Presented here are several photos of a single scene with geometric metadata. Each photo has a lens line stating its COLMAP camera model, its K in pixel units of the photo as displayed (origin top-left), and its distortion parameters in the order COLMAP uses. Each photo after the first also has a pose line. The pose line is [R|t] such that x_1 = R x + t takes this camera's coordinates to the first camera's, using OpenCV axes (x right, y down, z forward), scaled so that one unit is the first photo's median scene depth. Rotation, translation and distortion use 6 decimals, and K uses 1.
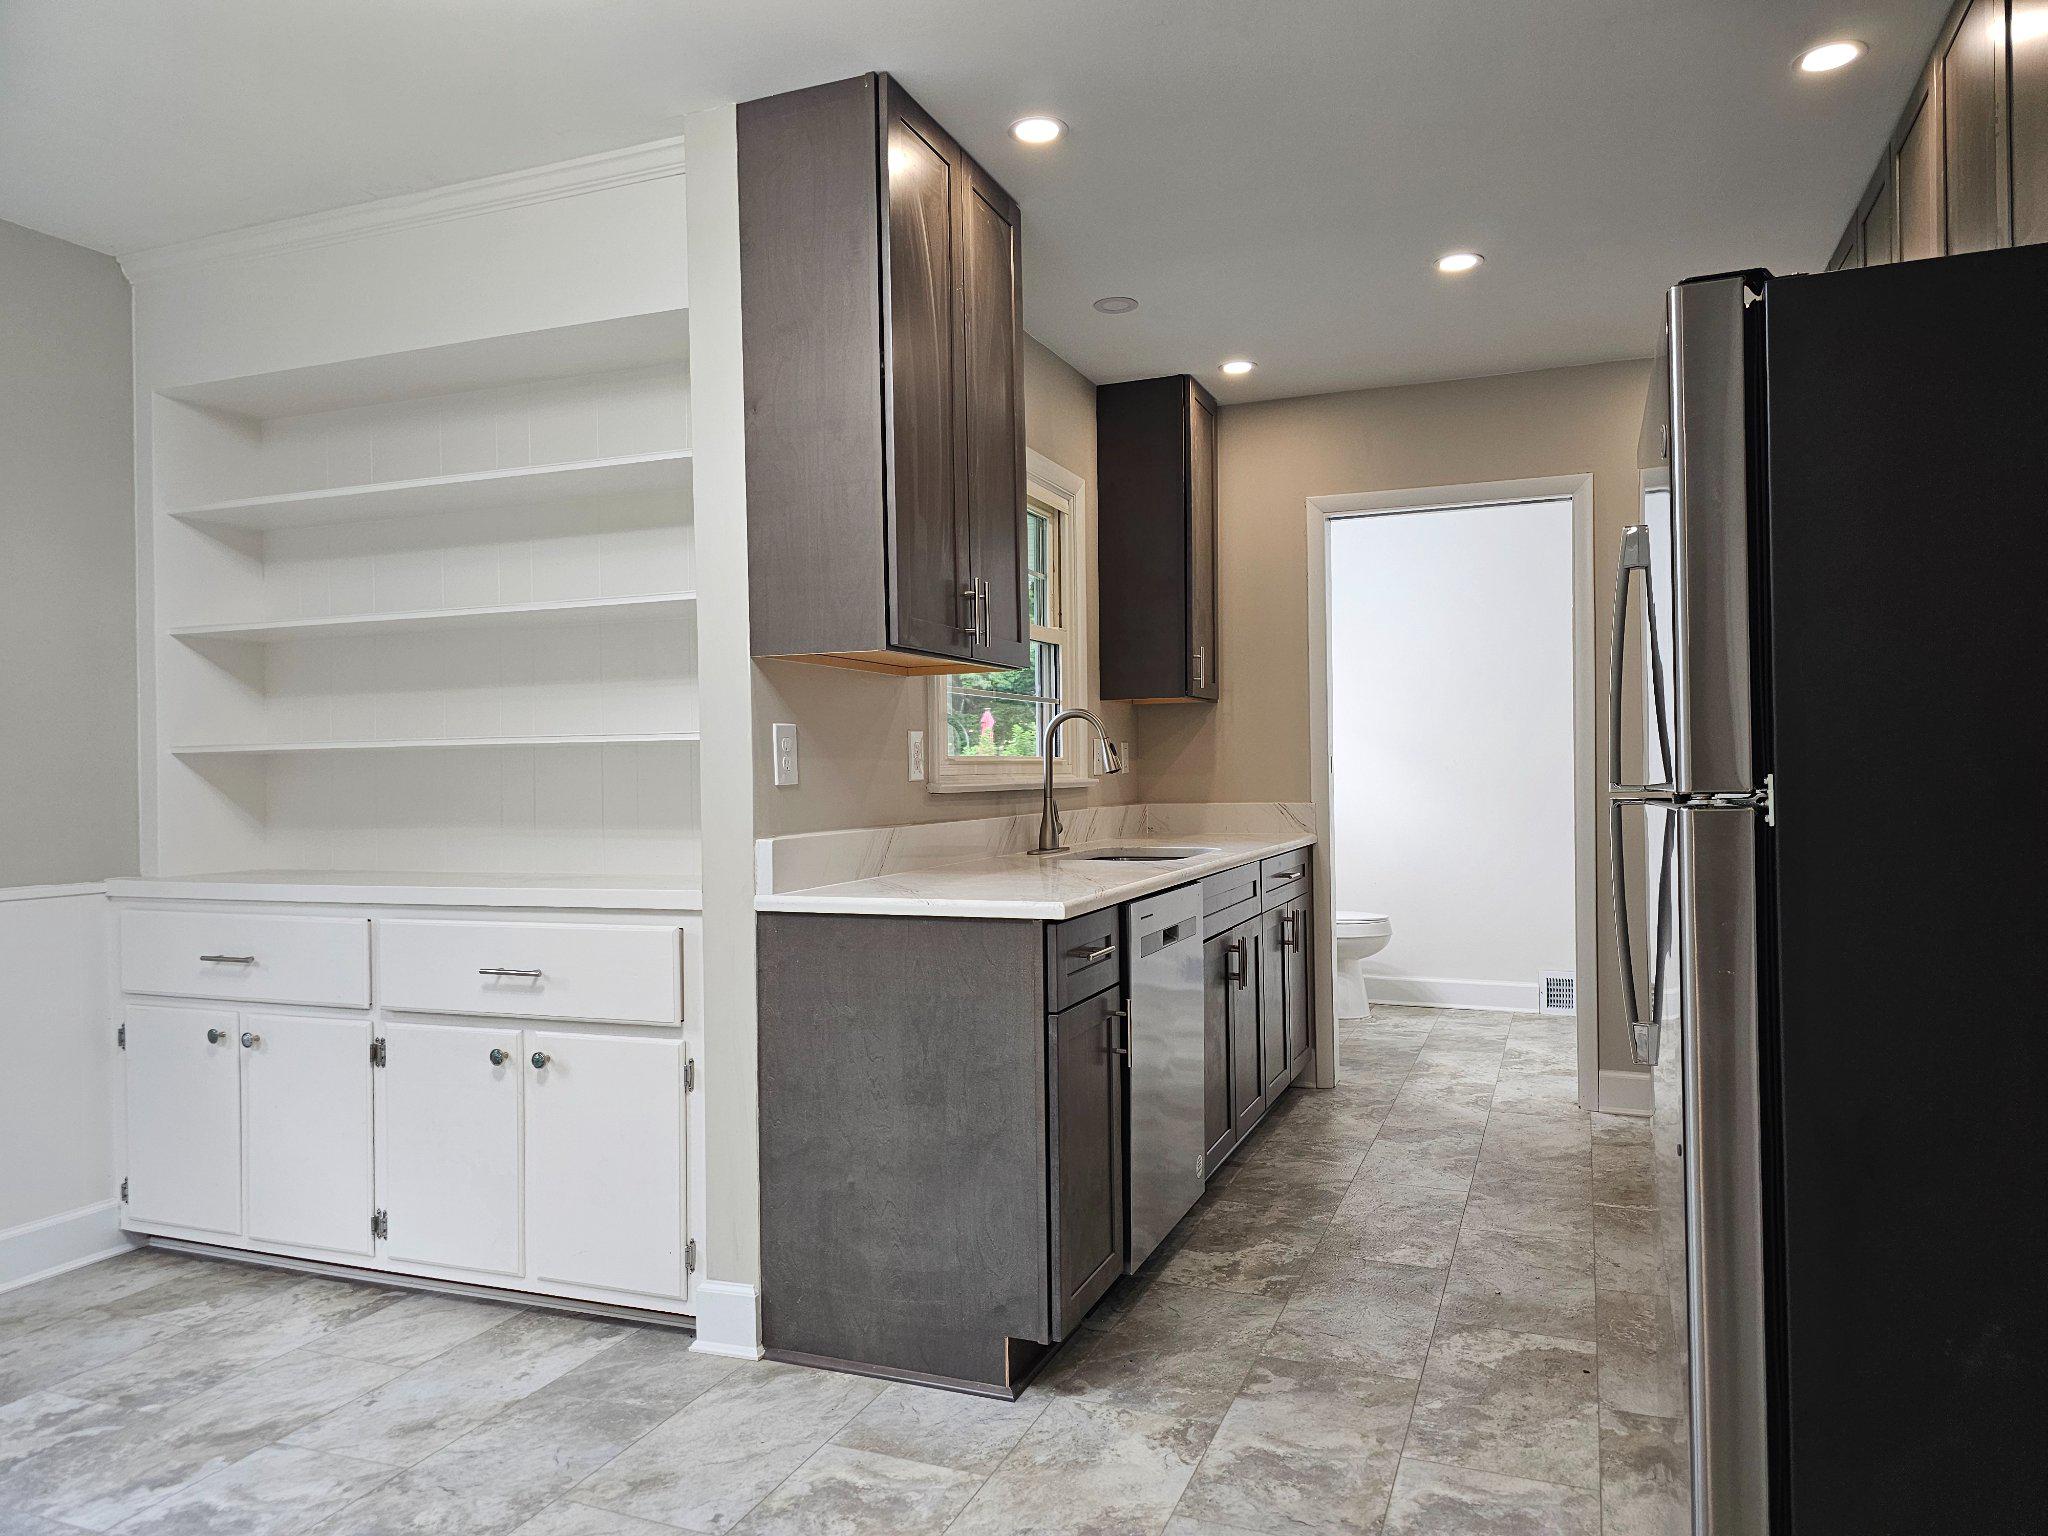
lens RADIAL K [[1385.9, 0, 1026.0], [0, 1385.9, 781.0], [0, 0, 1]] dist [0.058642, -0.053964]
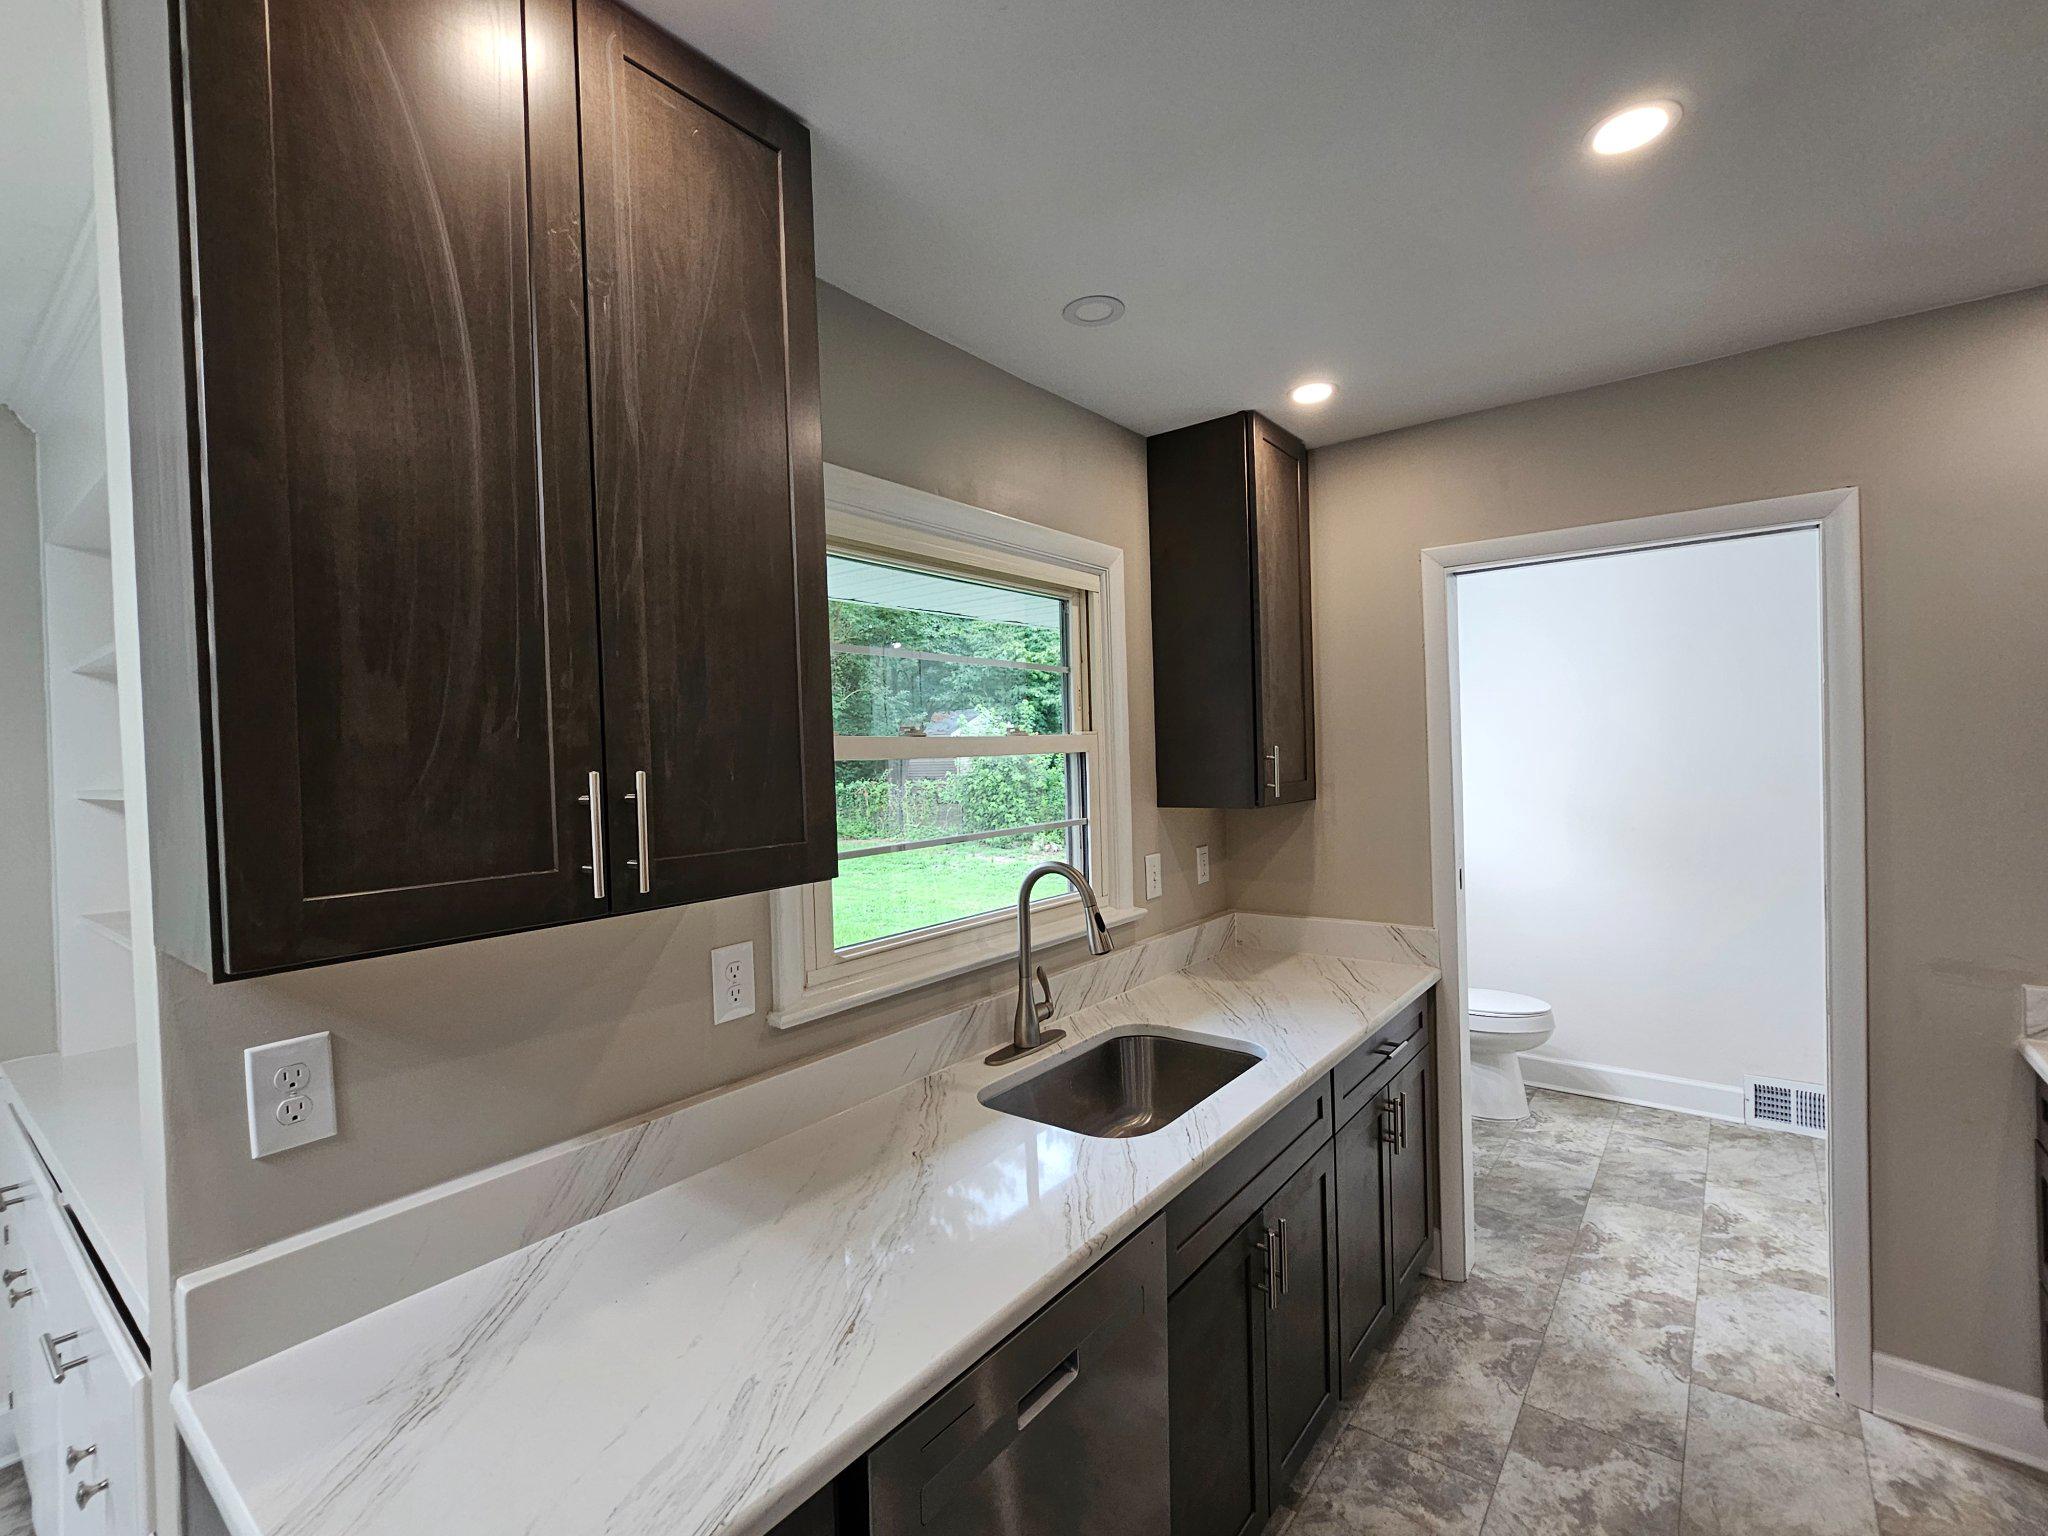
lens RADIAL K [[932.3, 0, 1024.0], [0, 932.3, 768.0], [0, 0, 1]] dist [-0.009266, 0.007488]
pose [[0.960742, -0.011741, -0.277197, 0.223979], [0.015770, 0.999800, 0.012309, -0.153024], [0.276997, -0.016198, 0.960734, 0.726084]]
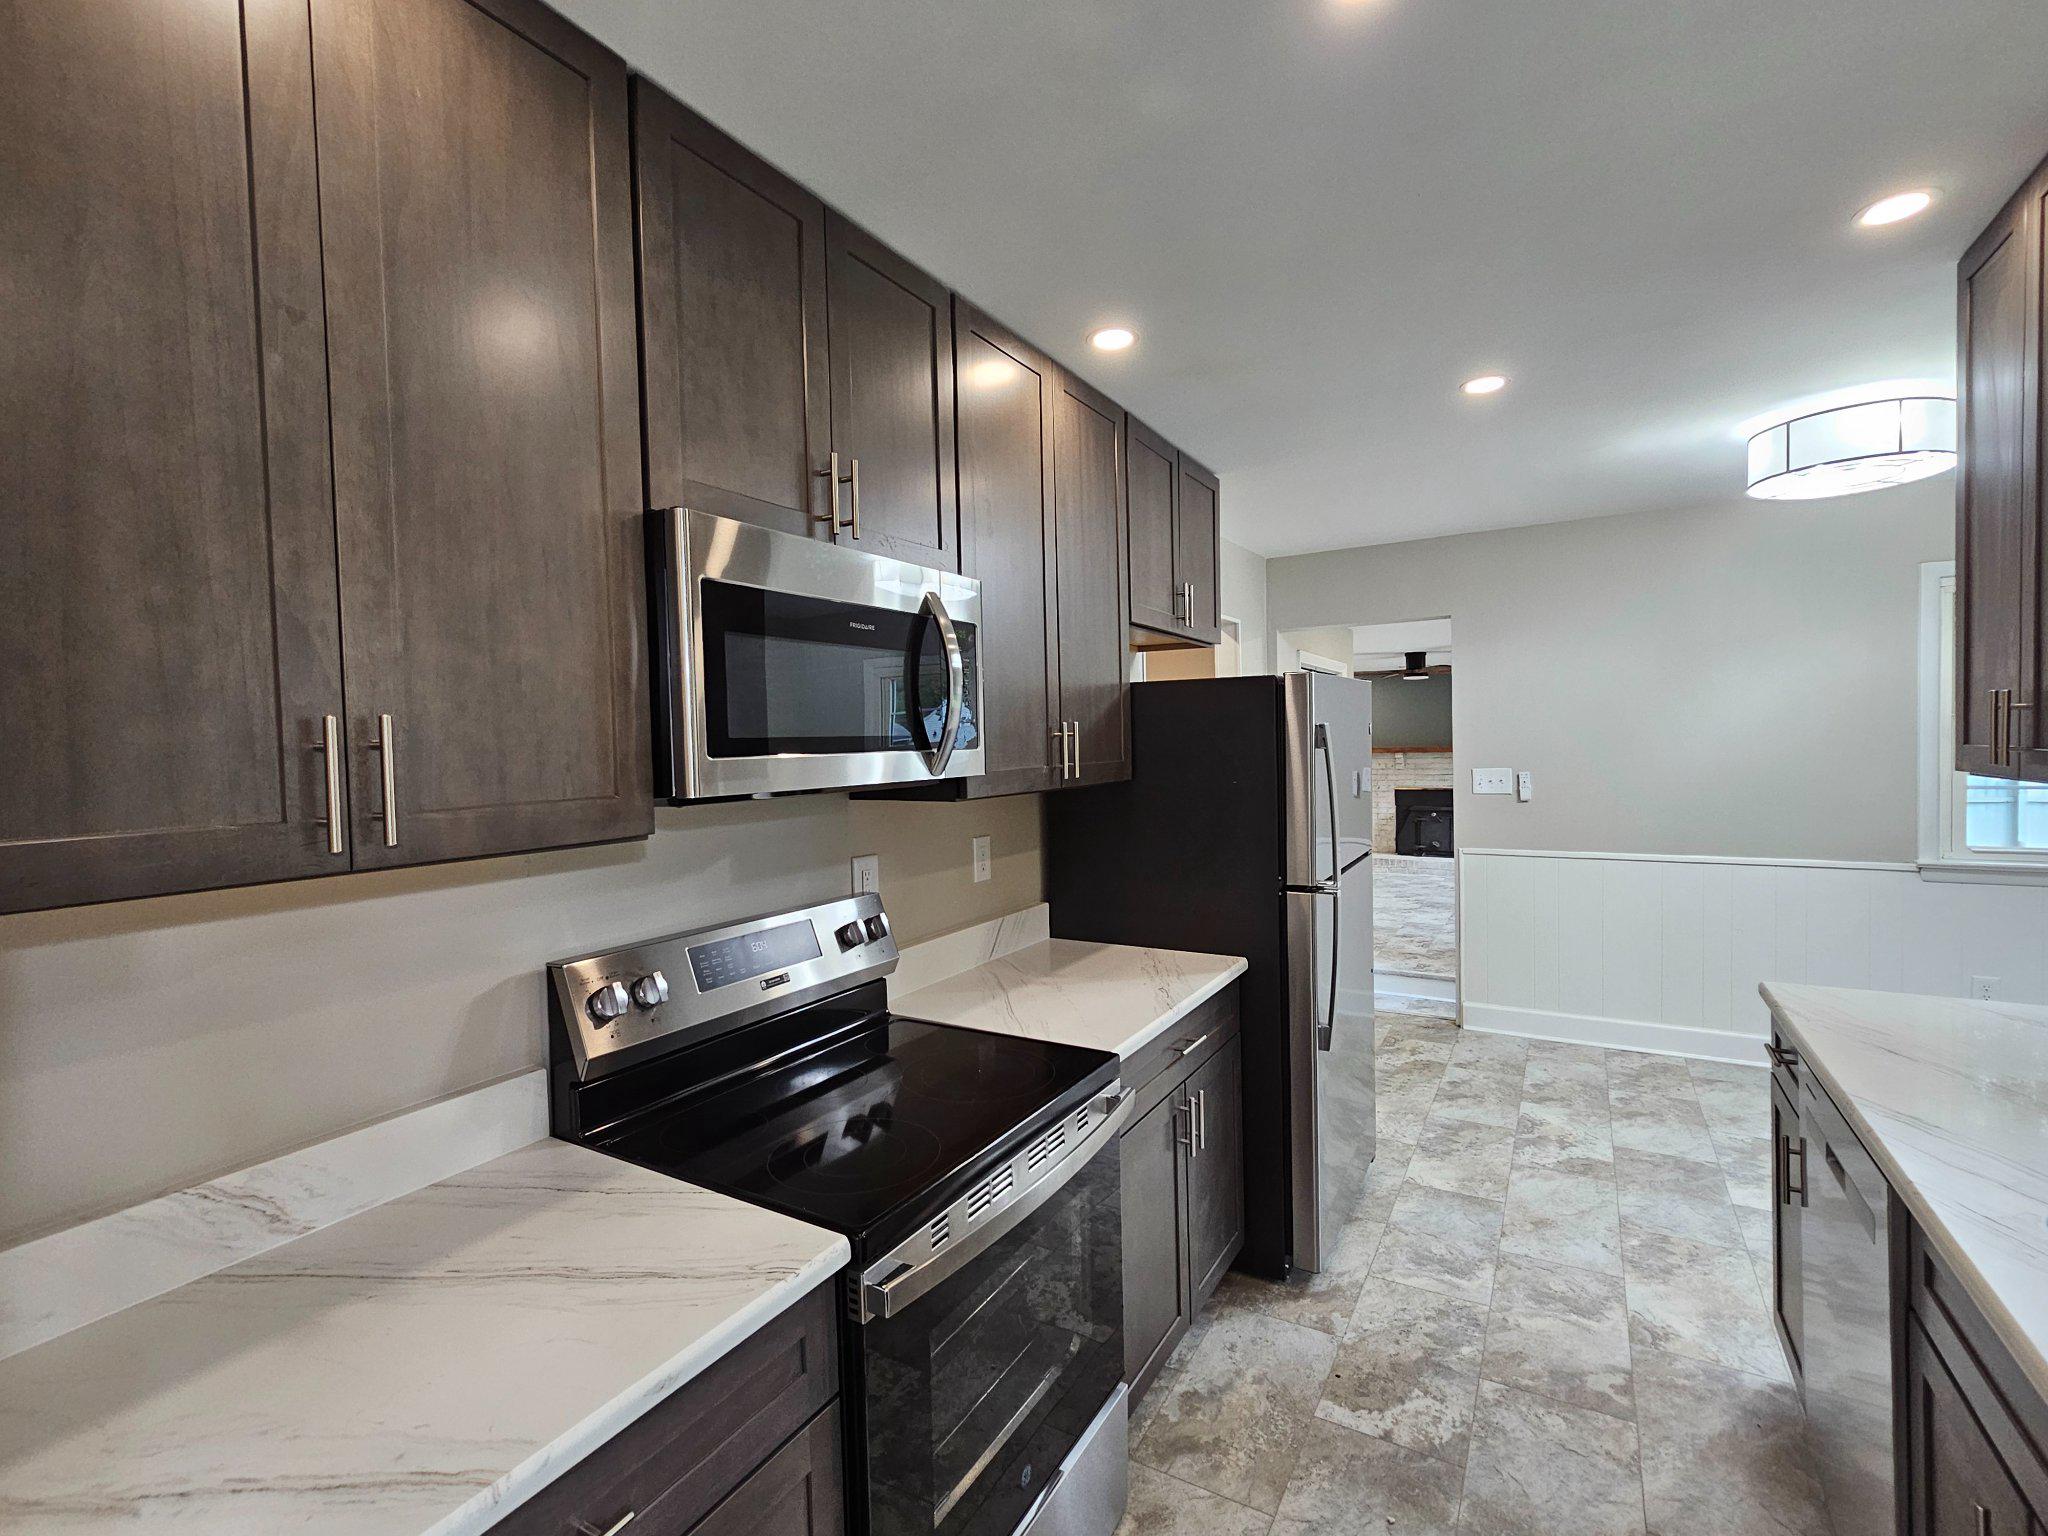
lens RADIAL K [[932.3, 0, 1024.0], [0, 932.3, 768.0], [0, 0, 1]] dist [-0.009266, 0.007488]
pose [[-0.986946, 0.036087, 0.156959, 0.491595], [0.041637, 0.998613, 0.032214, -0.145509], [-0.155579, 0.038329, -0.987080, 1.718360]]
